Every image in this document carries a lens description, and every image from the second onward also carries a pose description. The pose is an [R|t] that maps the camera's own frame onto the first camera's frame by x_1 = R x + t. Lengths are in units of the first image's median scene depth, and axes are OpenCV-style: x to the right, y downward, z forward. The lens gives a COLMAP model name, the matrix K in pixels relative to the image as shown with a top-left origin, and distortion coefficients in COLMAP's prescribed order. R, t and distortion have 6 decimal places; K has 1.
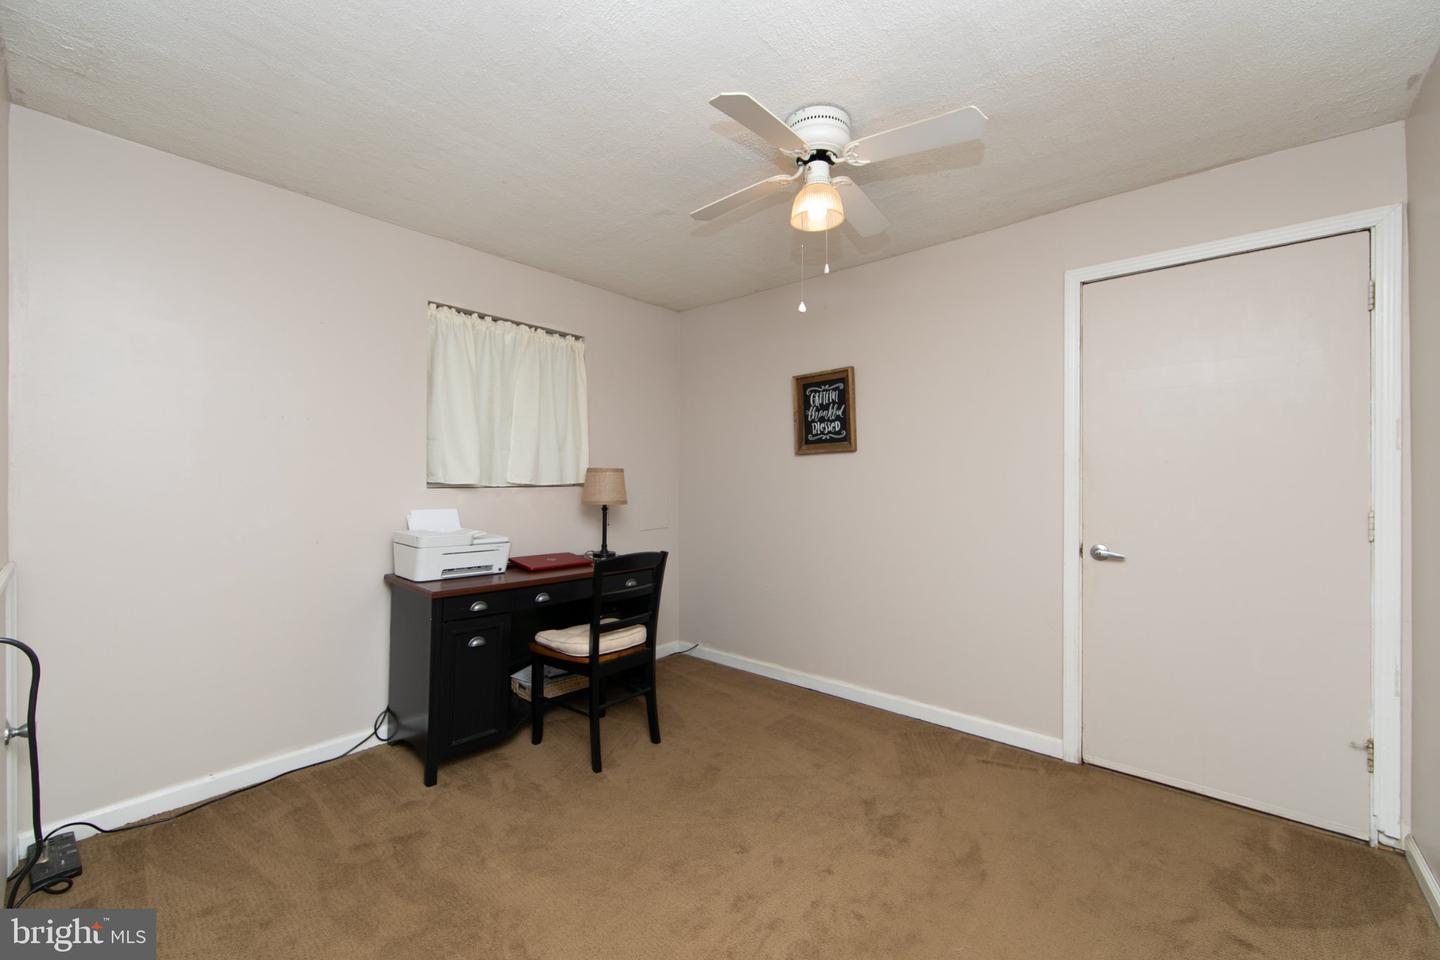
lens RADIAL K [[564.6, 0, 723.6], [0, 564.6, 479.4], [0, 0, 1]] dist [-0.007217, 0.000507]
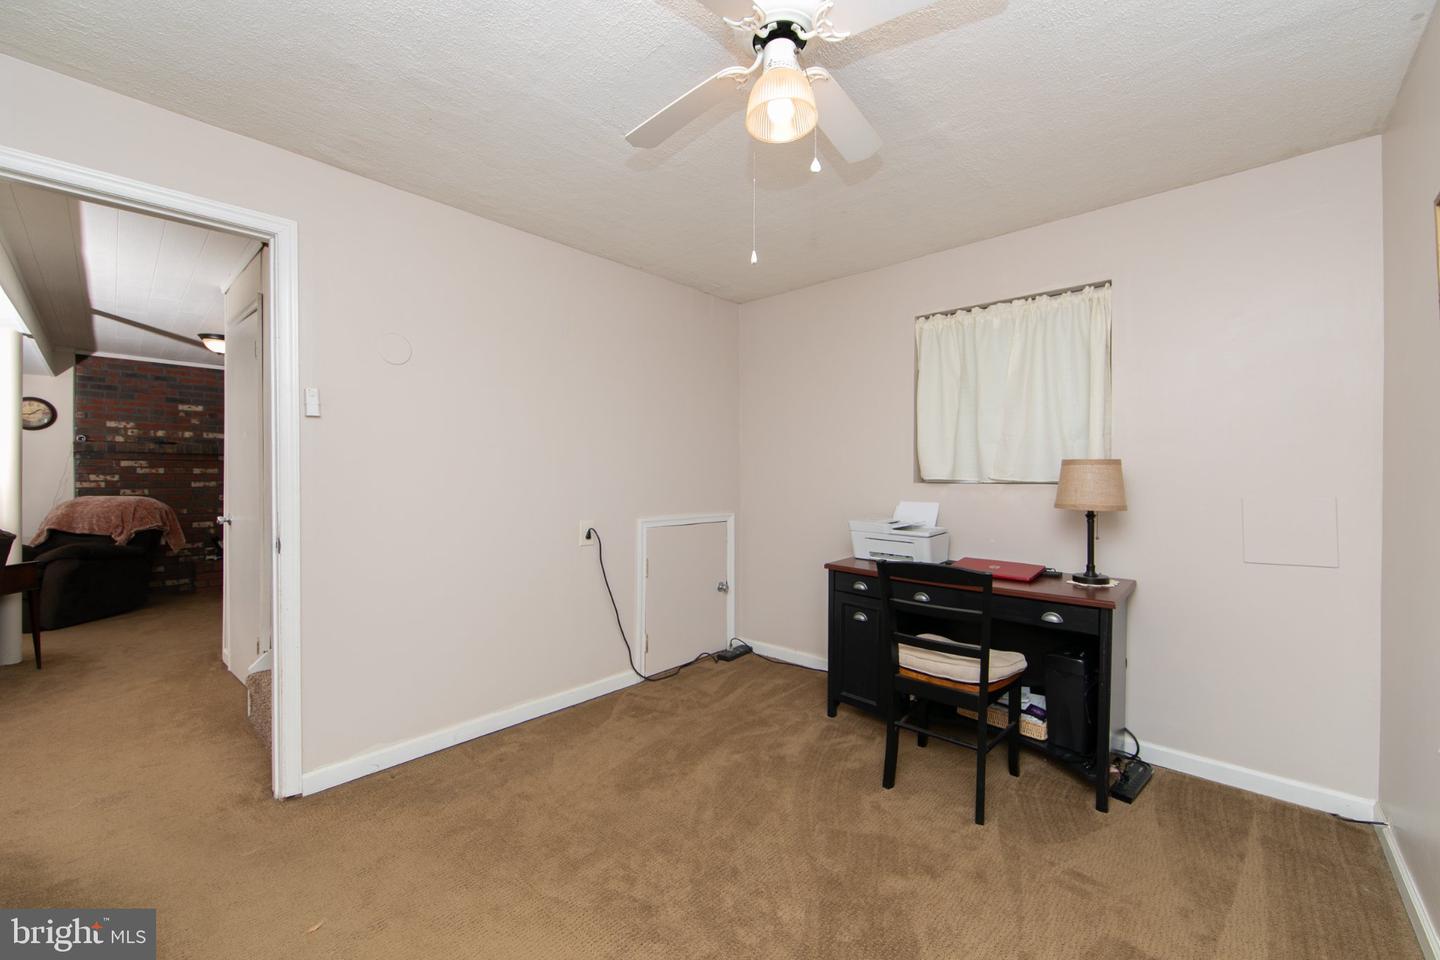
lens RADIAL K [[564.6, 0, 723.6], [0, 564.6, 477.6], [0, 0, 1]] dist [-0.007217, 0.000507]
pose [[-0.029355, 0.002709, -0.999565, 0.551010], [0.000587, 0.999996, 0.002693, 0.001193], [0.999569, -0.000508, -0.029356, 0.579144]]
